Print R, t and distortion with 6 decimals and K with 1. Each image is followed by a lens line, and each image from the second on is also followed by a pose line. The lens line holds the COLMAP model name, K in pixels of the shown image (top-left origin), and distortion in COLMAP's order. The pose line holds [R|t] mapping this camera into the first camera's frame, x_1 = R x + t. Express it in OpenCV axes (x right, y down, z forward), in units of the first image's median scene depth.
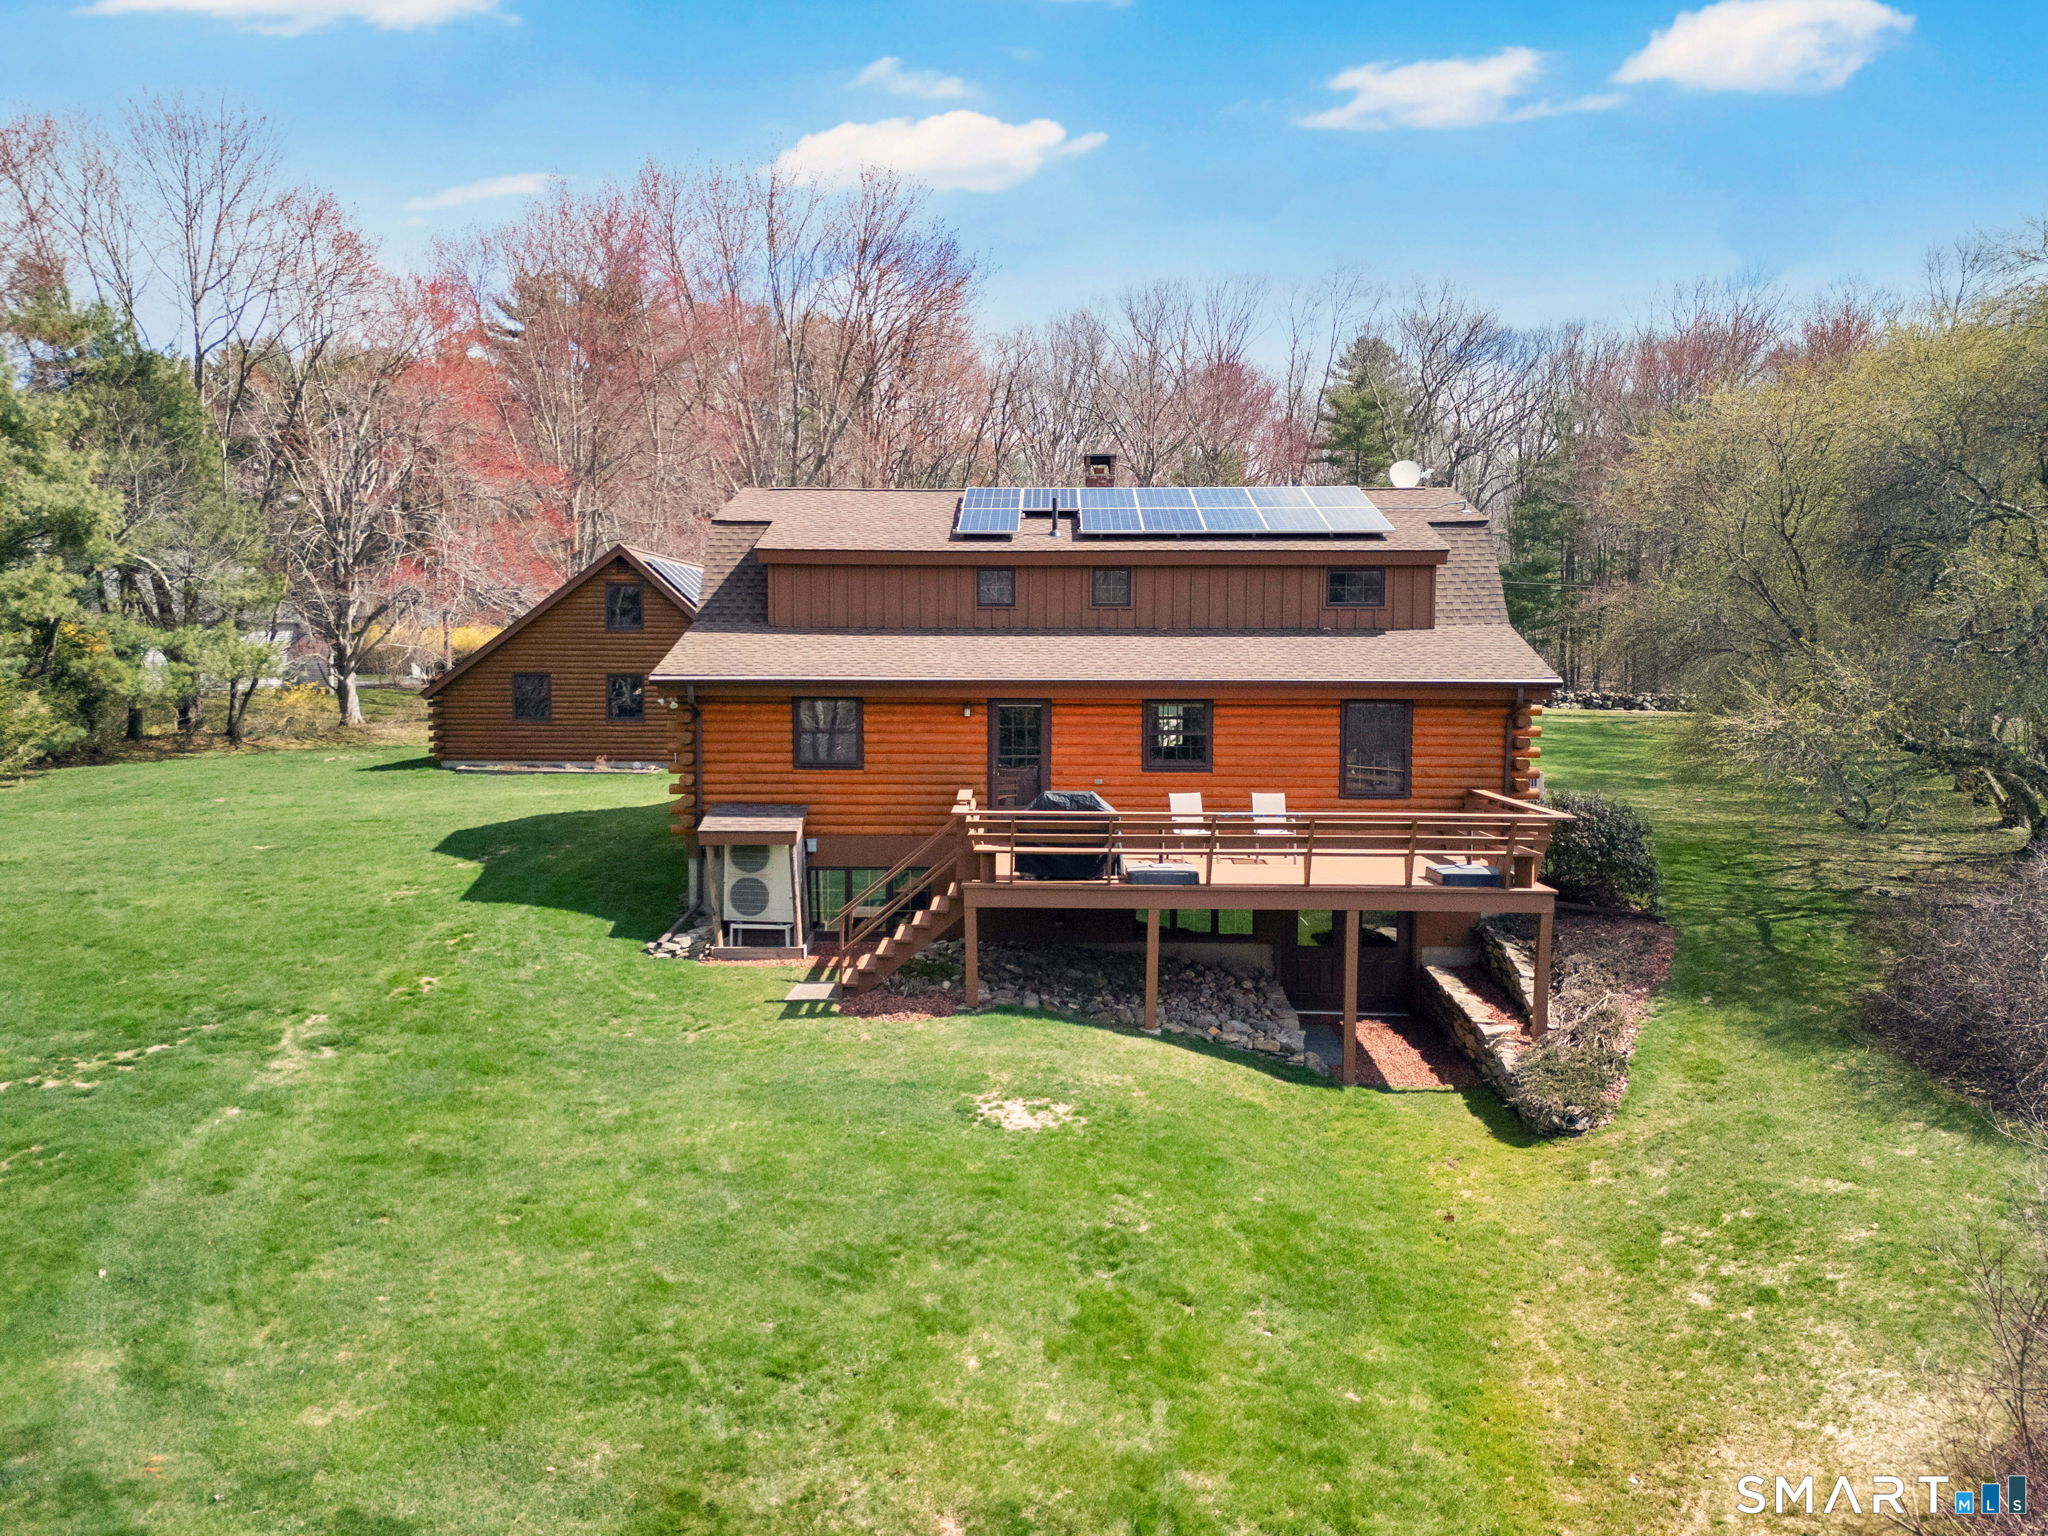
lens RADIAL K [[1545.4, 0, 1033.6], [0, 1545.4, 779.8], [0, 0, 1]] dist [0.069298, -0.059521]
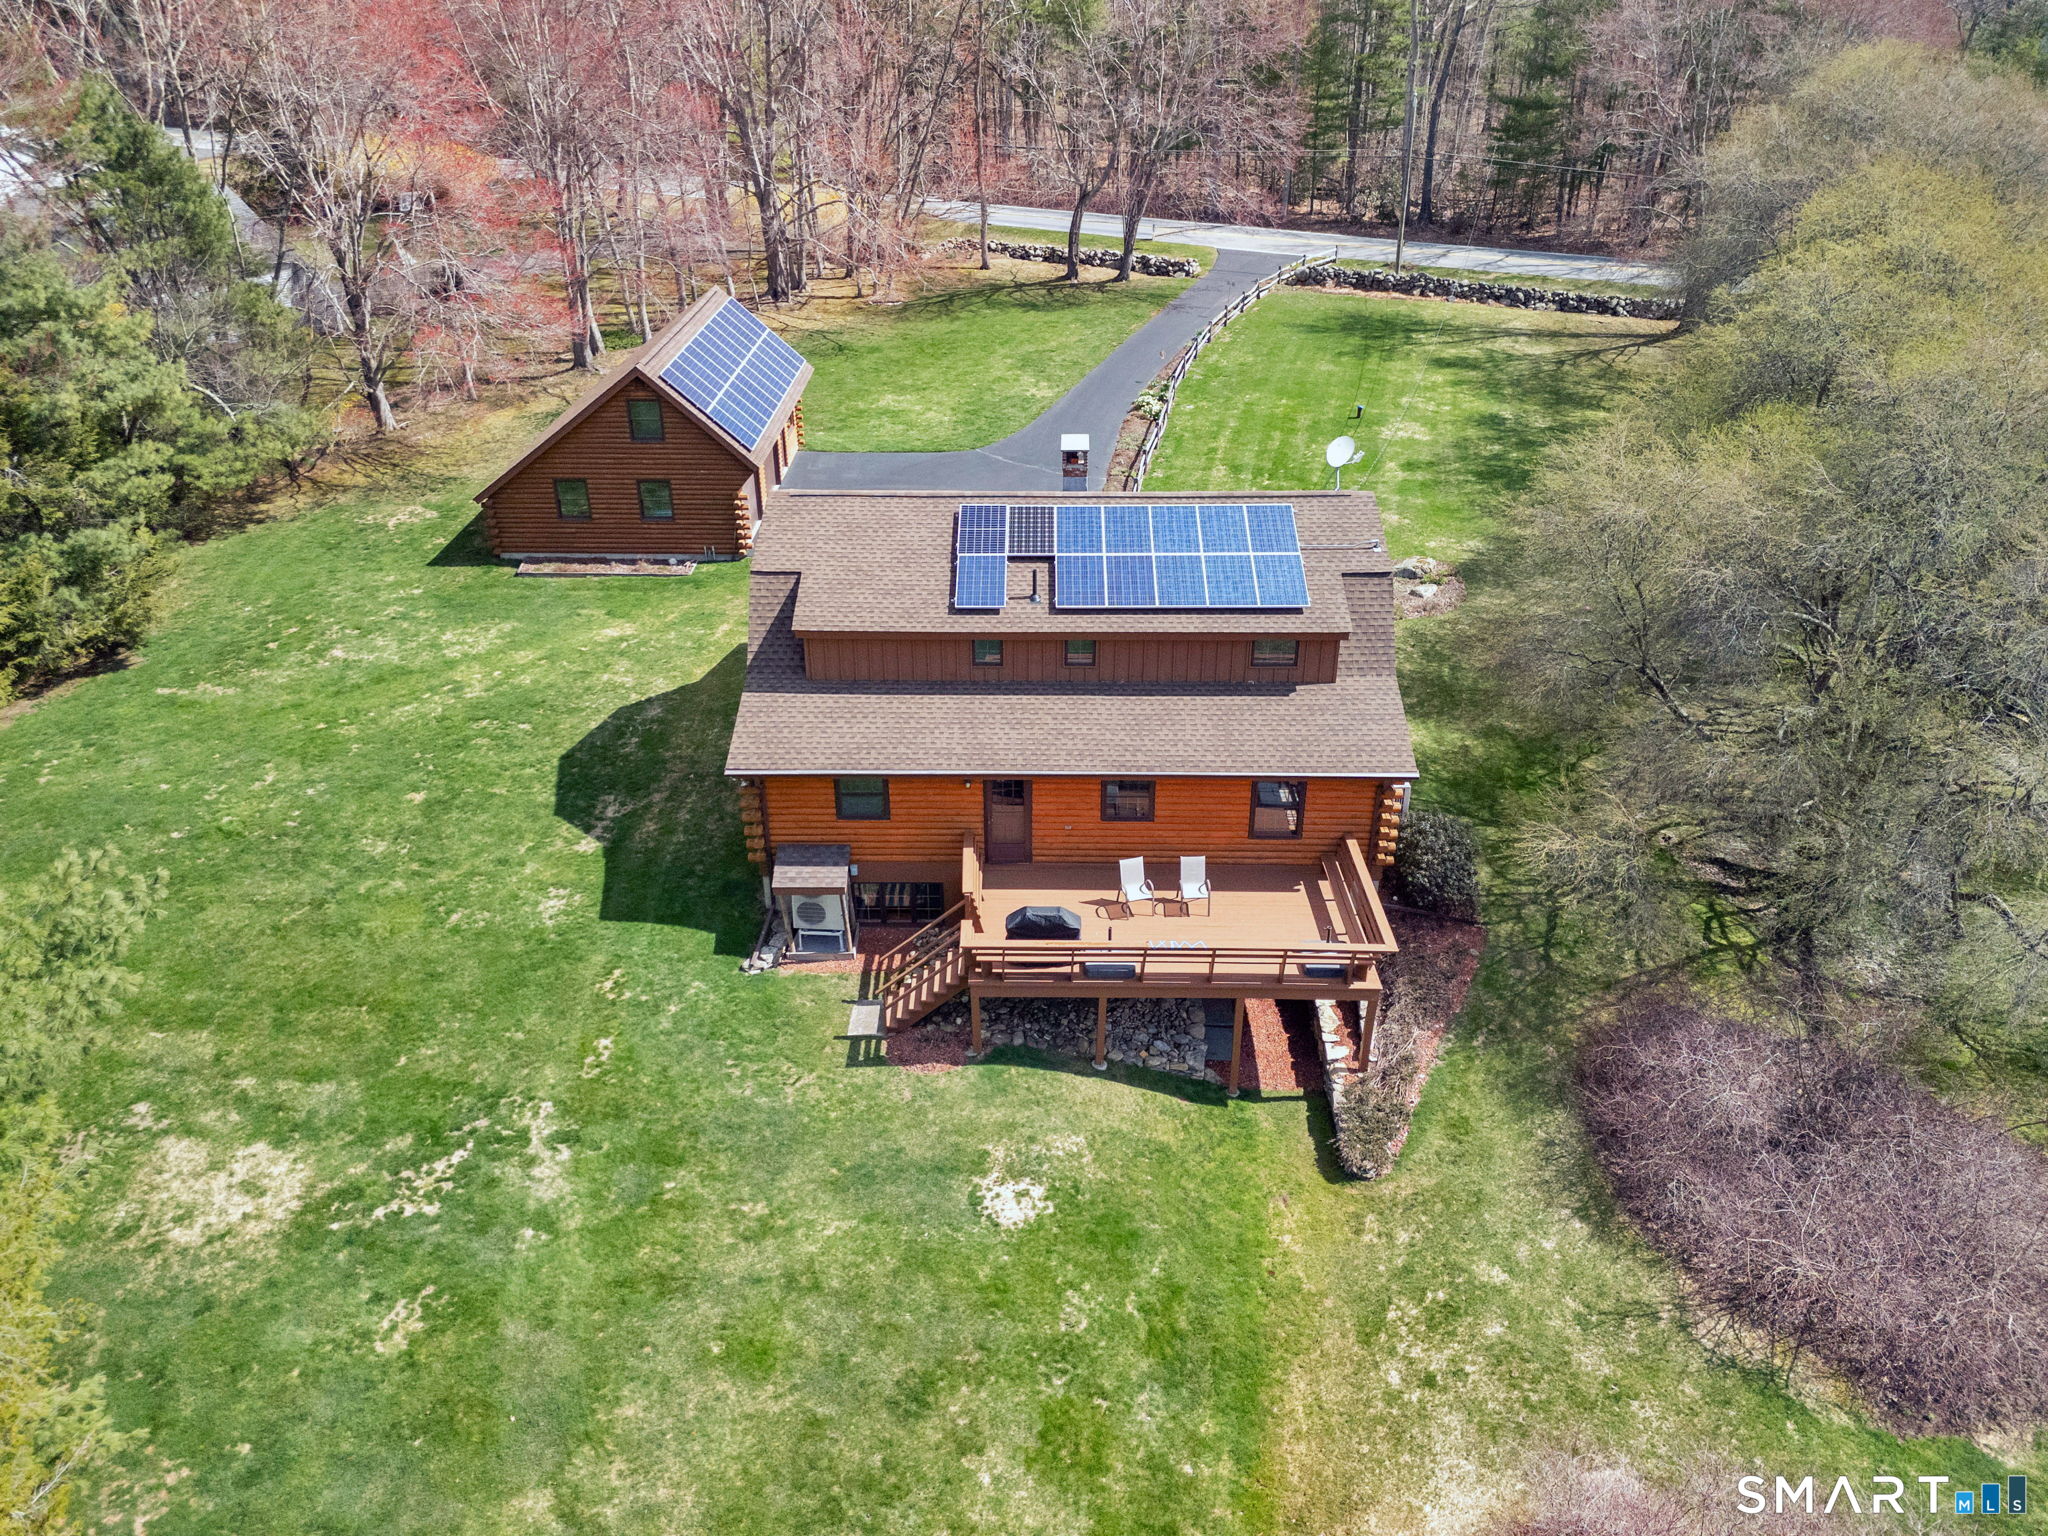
lens RADIAL K [[1545.4, 0, 1033.6], [0, 1545.4, 779.8], [0, 0, 1]] dist [0.069298, -0.059521]
pose [[0.999969, -0.007647, 0.001941, 0.014758], [0.006182, 0.912364, 0.409332, -0.825785], [-0.004901, -0.409308, 0.912383, -0.273979]]
